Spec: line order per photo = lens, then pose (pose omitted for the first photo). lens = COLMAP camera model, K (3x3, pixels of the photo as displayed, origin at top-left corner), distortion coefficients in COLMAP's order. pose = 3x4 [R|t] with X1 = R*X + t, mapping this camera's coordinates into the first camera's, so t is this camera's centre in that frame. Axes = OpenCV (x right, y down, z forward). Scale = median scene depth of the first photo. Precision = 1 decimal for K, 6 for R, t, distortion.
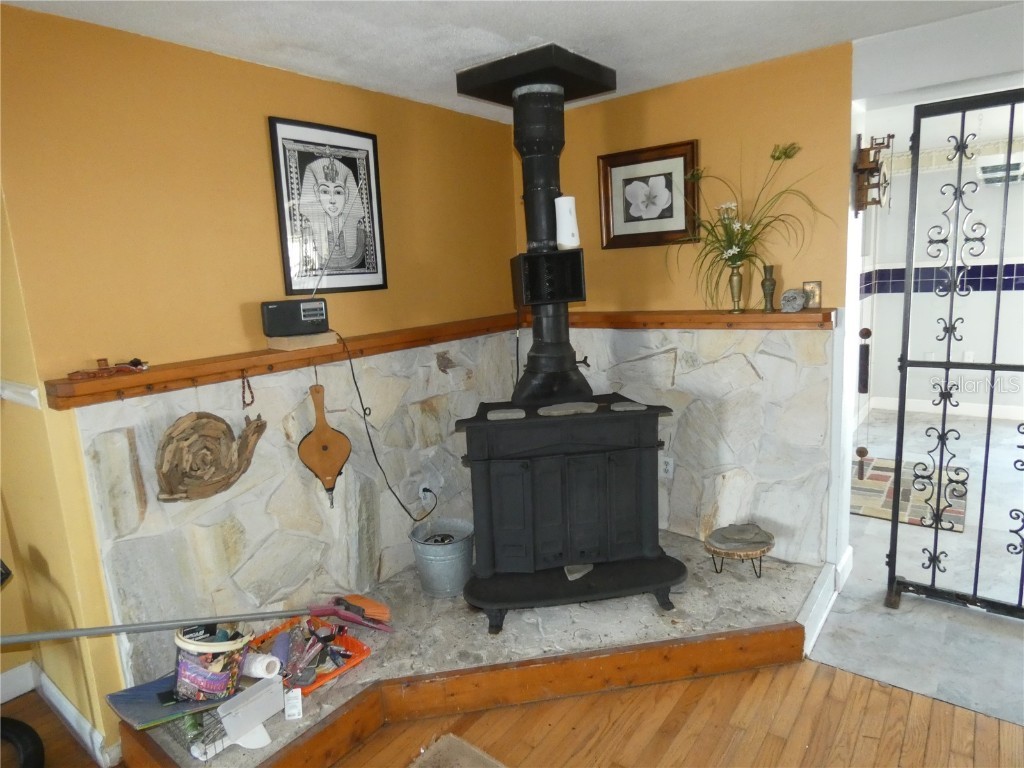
lens RADIAL K [[617.2, 0, 513.6], [0, 617.2, 379.3], [0, 0, 1]] dist [-0.003190, -0.003053]
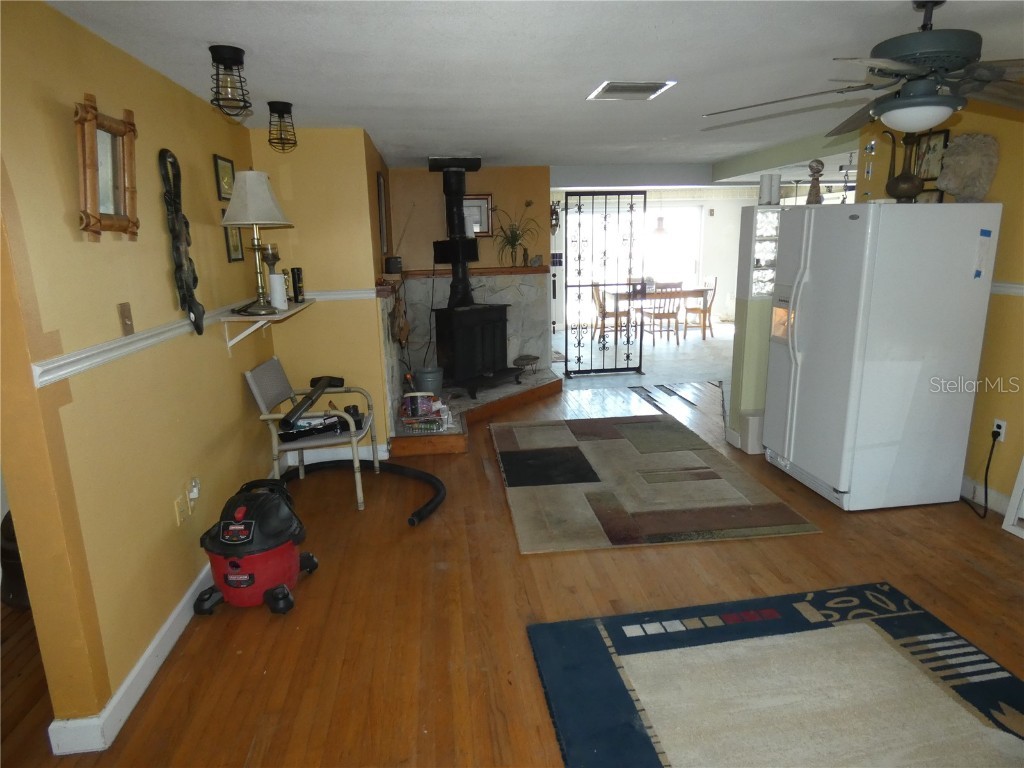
lens RADIAL K [[617.2, 0, 514.5], [0, 617.2, 382.6], [0, 0, 1]] dist [-0.003190, -0.003053]
pose [[0.705931, -0.120965, 0.697874, -1.420182], [0.105443, 0.992277, 0.065334, 0.186614], [-0.700387, 0.027465, 0.713234, -0.730166]]
